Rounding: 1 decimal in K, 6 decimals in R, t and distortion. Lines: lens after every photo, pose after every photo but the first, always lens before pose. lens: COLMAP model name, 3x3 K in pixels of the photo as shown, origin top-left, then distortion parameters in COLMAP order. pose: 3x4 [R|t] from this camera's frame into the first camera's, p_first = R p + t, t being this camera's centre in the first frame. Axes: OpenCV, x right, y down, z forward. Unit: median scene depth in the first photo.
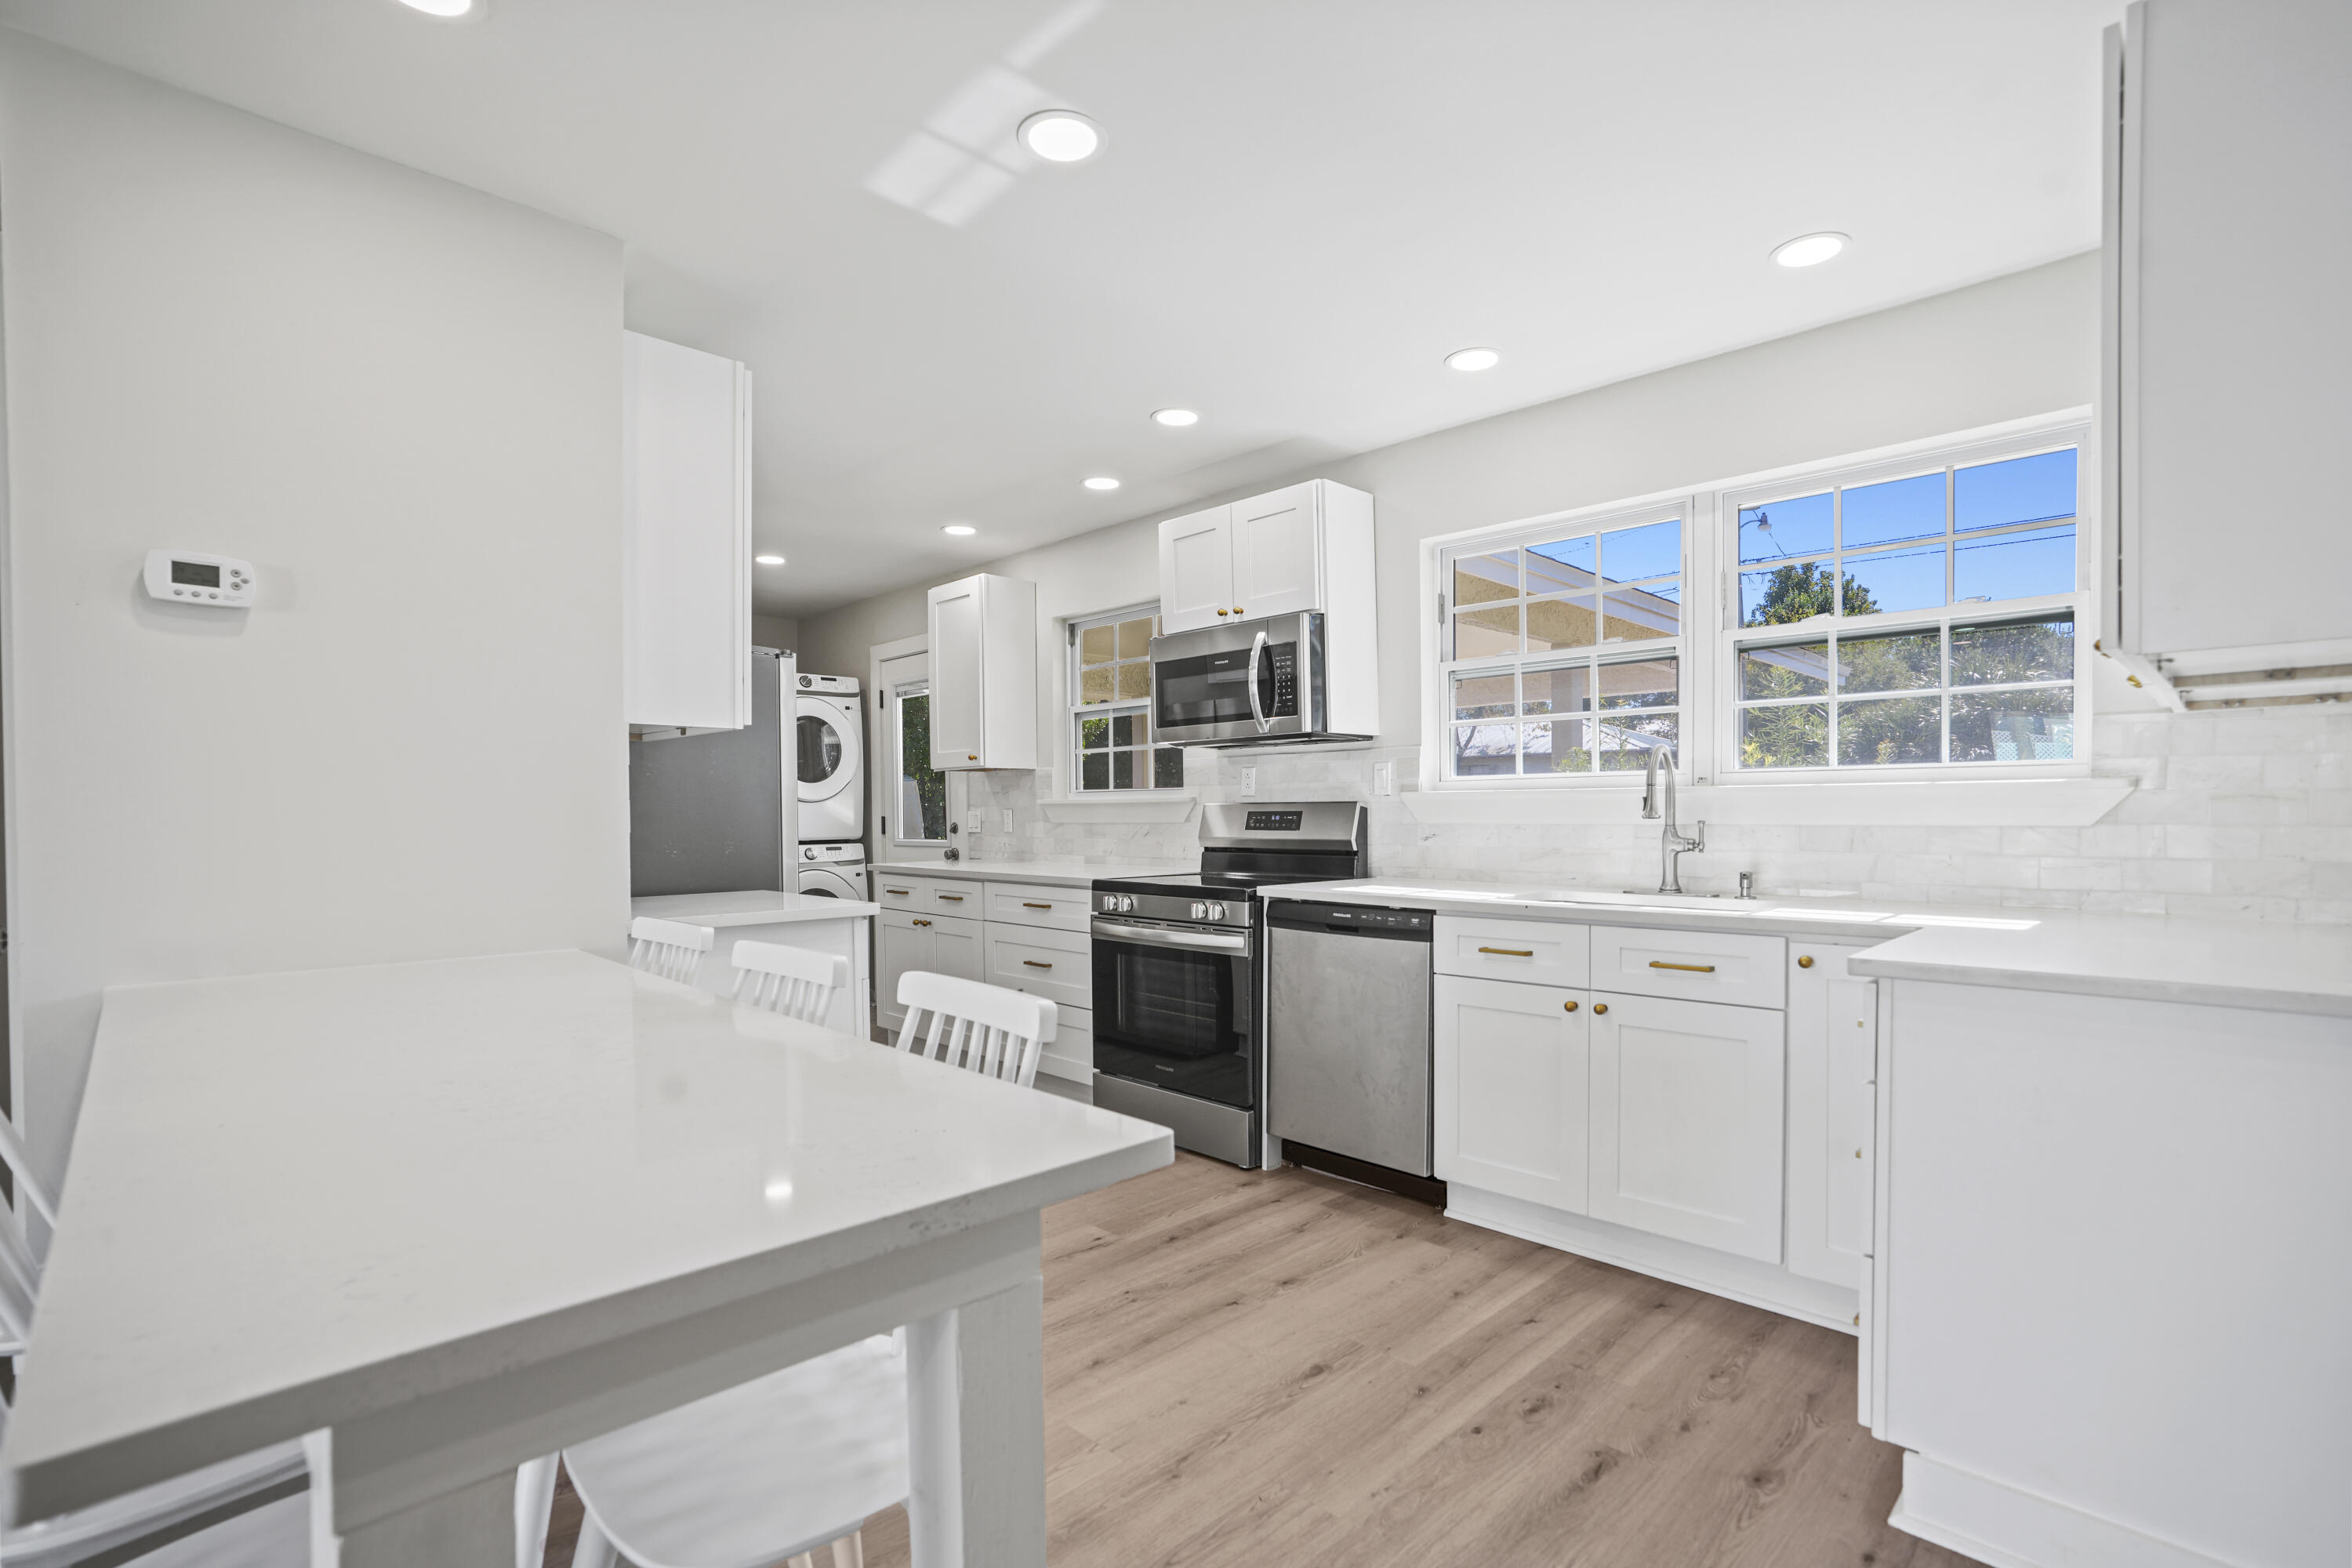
lens RADIAL K [[1091.2, 0, 1178.6], [0, 1091.2, 830.2], [0, 0, 1]] dist [-0.032177, 0.000112]
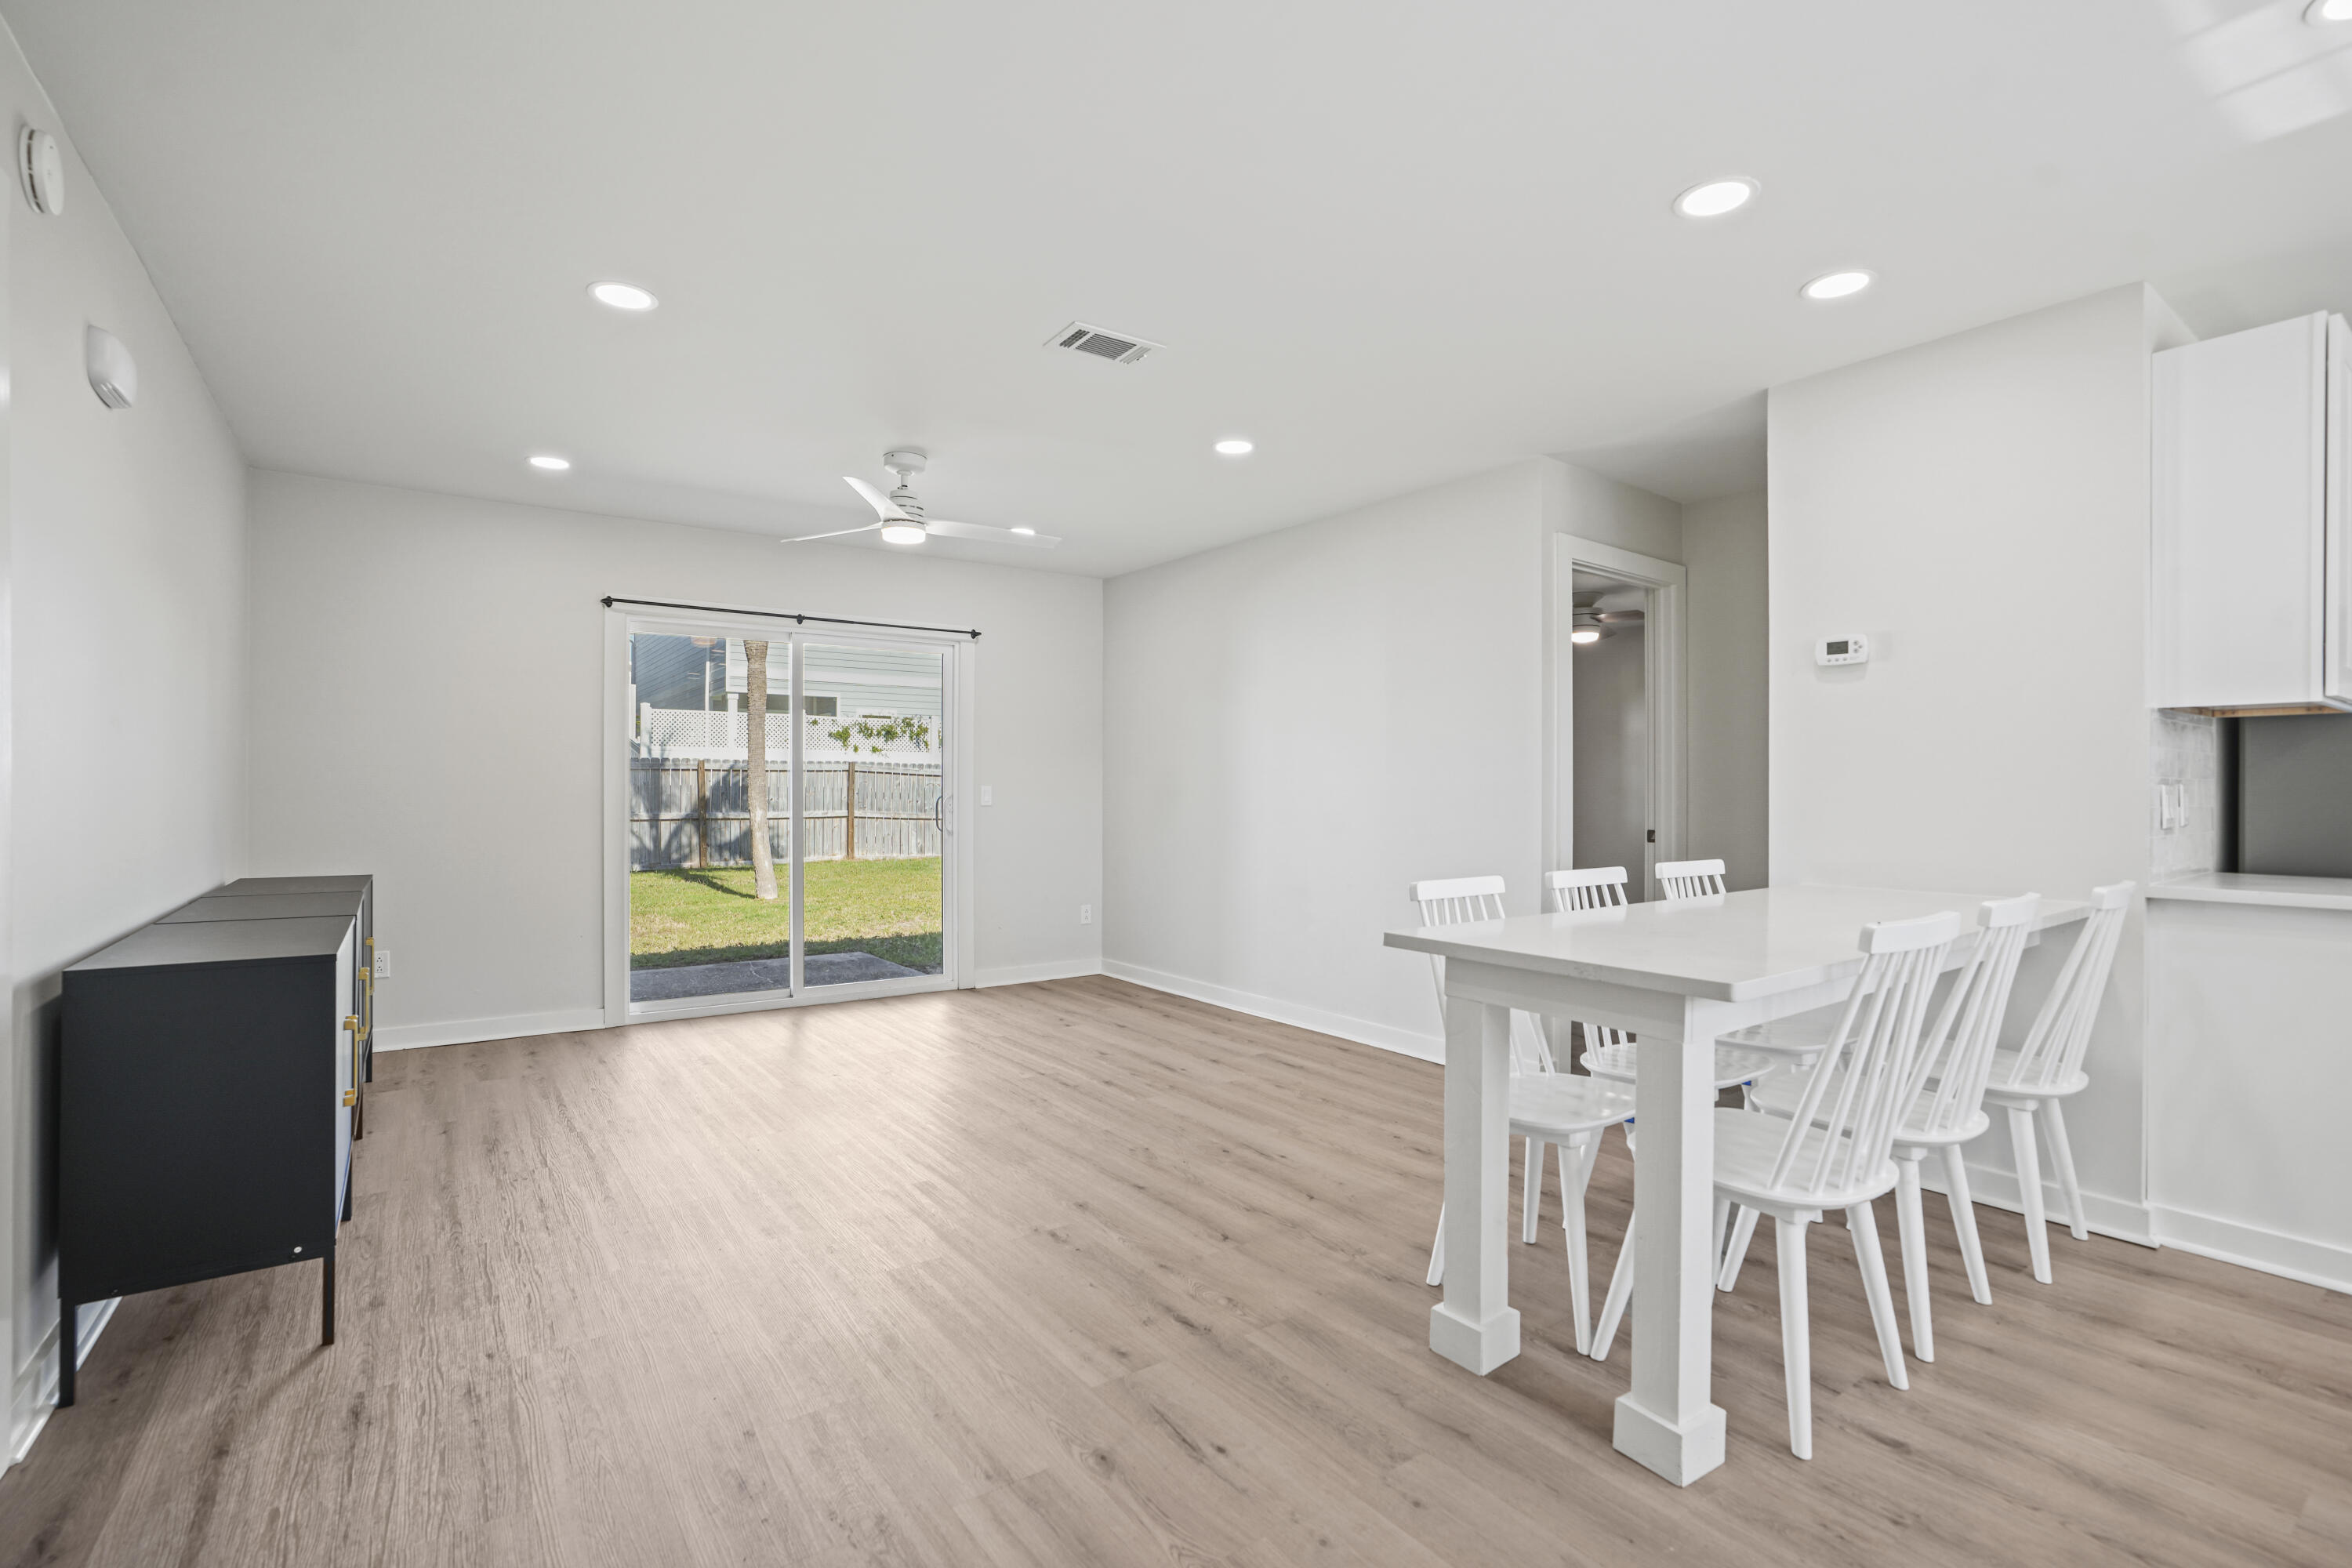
lens RADIAL K [[1110.4, 0, 1216.7], [0, 1110.4, 814.1], [0, 0, 1]] dist [-0.069215, 0.043117]
pose [[-0.146105, 0.028441, -0.988860, 0.450234], [-0.019039, 0.999321, 0.031555, -0.003792], [0.989086, 0.023437, -0.145465, 0.122696]]
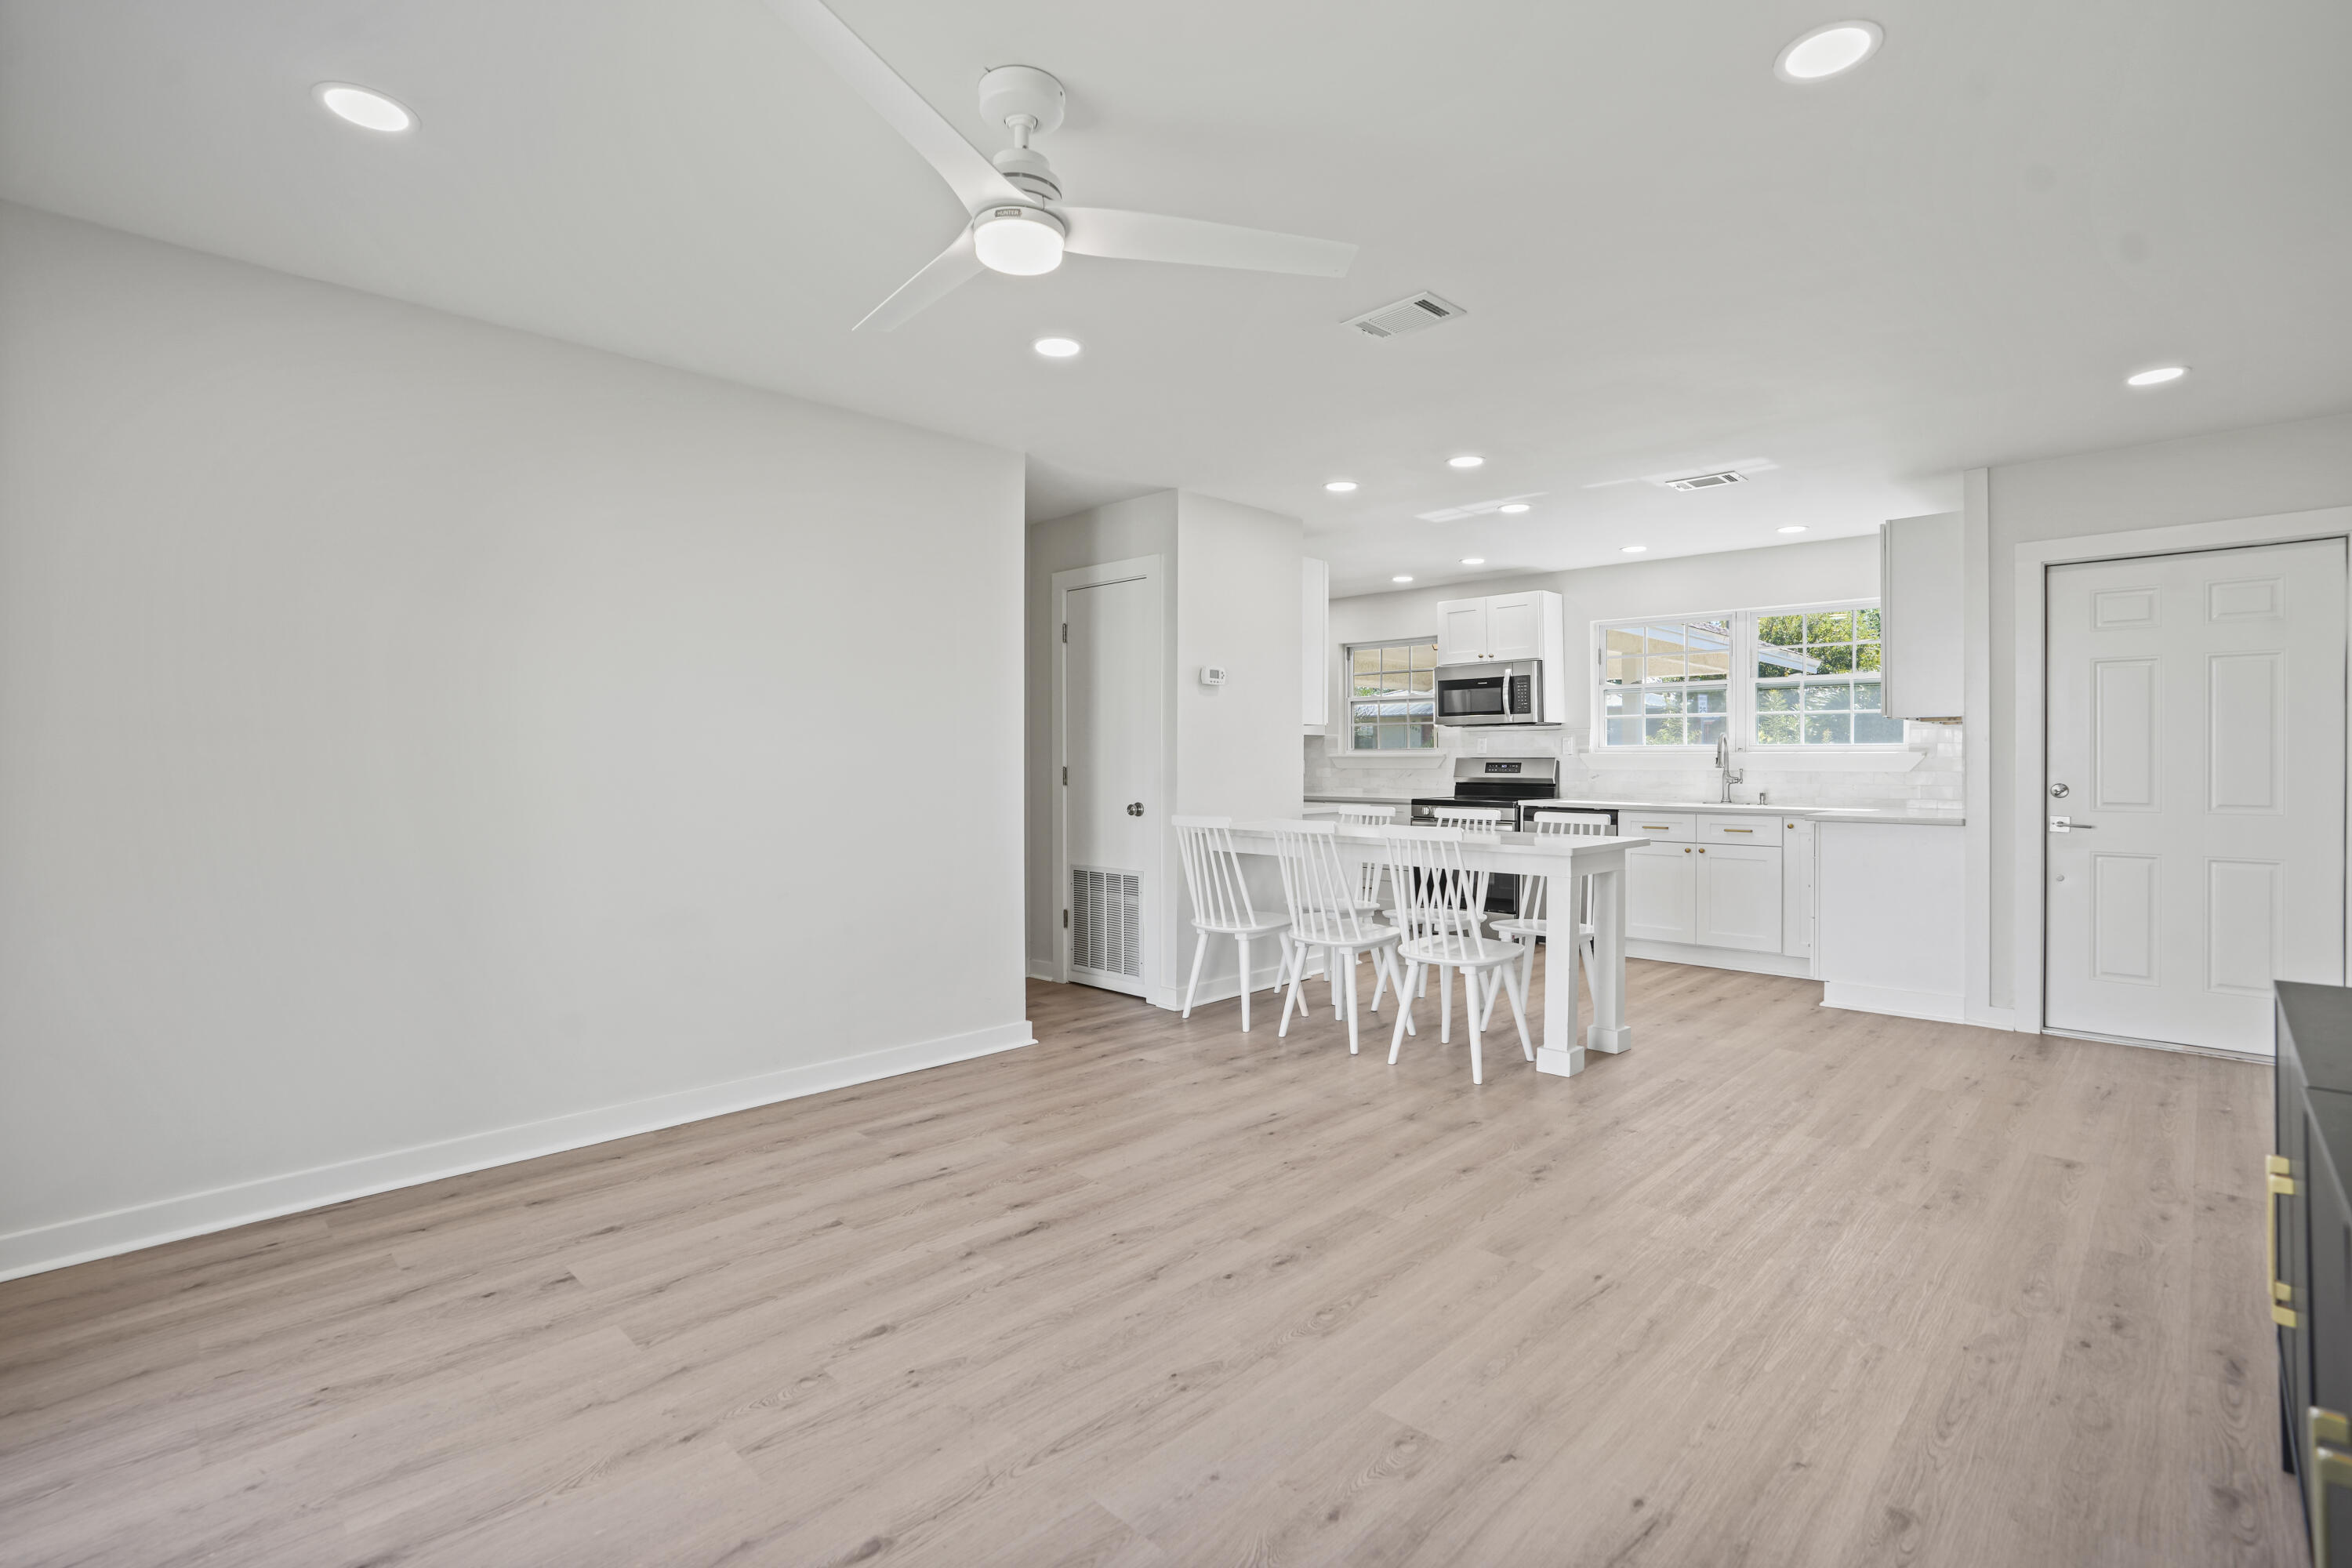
lens RADIAL K [[1081.2, 0, 1197.8], [0, 1081.2, 751.9], [0, 0, 1]] dist [-0.040336, 0.017831]
pose [[0.999618, 0.007757, 0.026531, -0.511035], [-0.007102, 0.999670, -0.024703, 0.013977], [-0.026714, 0.024505, 0.999343, -0.859267]]
